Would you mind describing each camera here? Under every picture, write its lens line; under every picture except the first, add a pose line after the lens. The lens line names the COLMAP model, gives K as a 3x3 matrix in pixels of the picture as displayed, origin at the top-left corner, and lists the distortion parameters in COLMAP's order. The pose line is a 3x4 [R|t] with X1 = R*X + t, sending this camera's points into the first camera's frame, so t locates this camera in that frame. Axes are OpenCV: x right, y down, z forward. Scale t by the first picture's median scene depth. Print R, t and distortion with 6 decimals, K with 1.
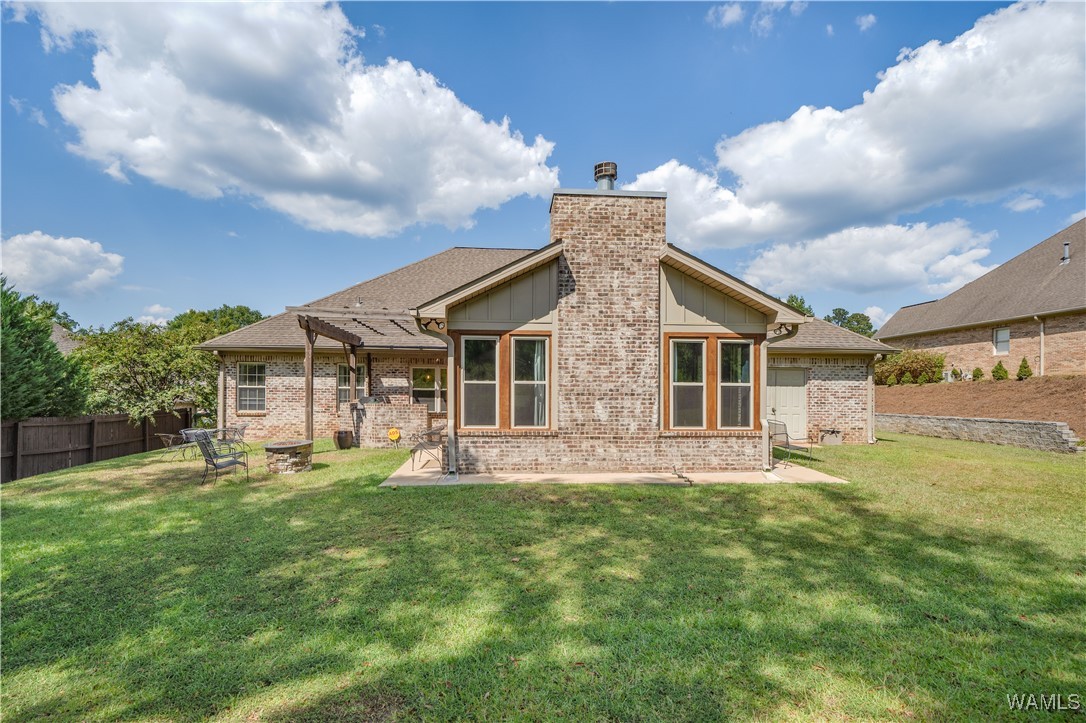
lens RADIAL K [[518.3, 0, 540.6], [0, 518.3, 396.7], [0, 0, 1]] dist [-0.000598, 0.000049]
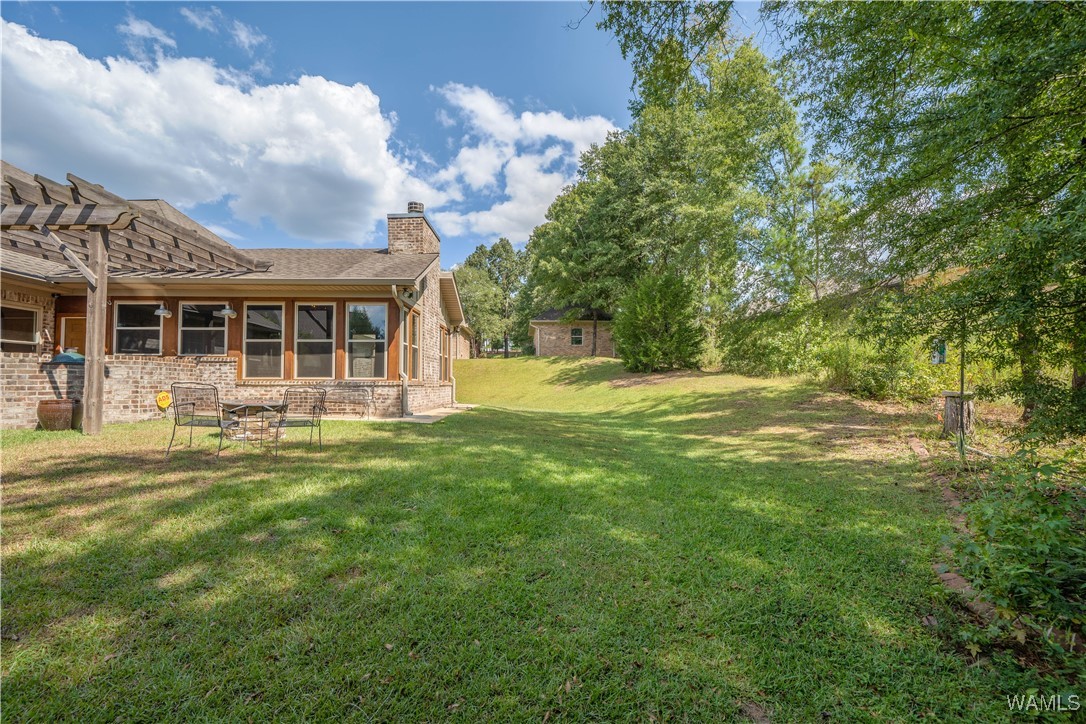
lens RADIAL K [[462.1, 0, 543.0], [0, 462.1, 362.0], [0, 0, 1]] dist [0.002463, 0.000778]
pose [[0.047203, 0.046248, 0.997814, -0.722128], [0.008098, 0.998877, -0.046681, 0.042916], [-0.998852, 0.010284, 0.046775, 0.353619]]
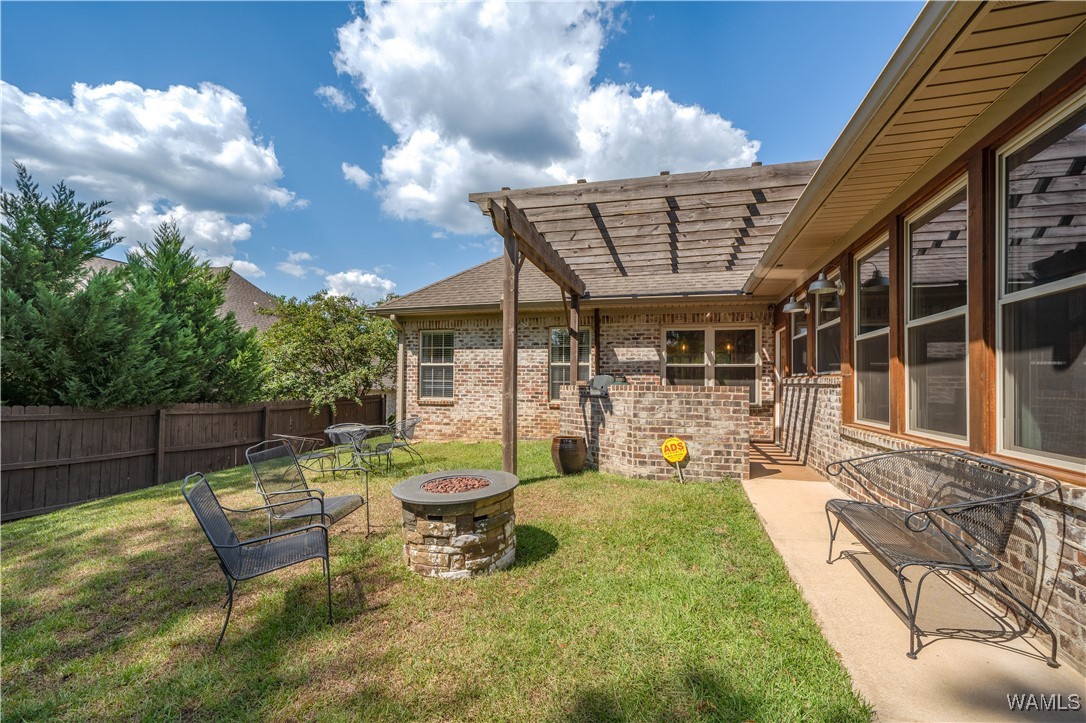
lens RADIAL K [[467.6, 0, 541.9], [0, 467.6, 384.9], [0, 0, 1]] dist [0.000565, 0.000151]
pose [[0.938232, 0.001211, -0.346005, -0.199081], [-0.003861, 0.999968, -0.006970, 0.013176], [0.345985, 0.007875, 0.938207, 0.447554]]
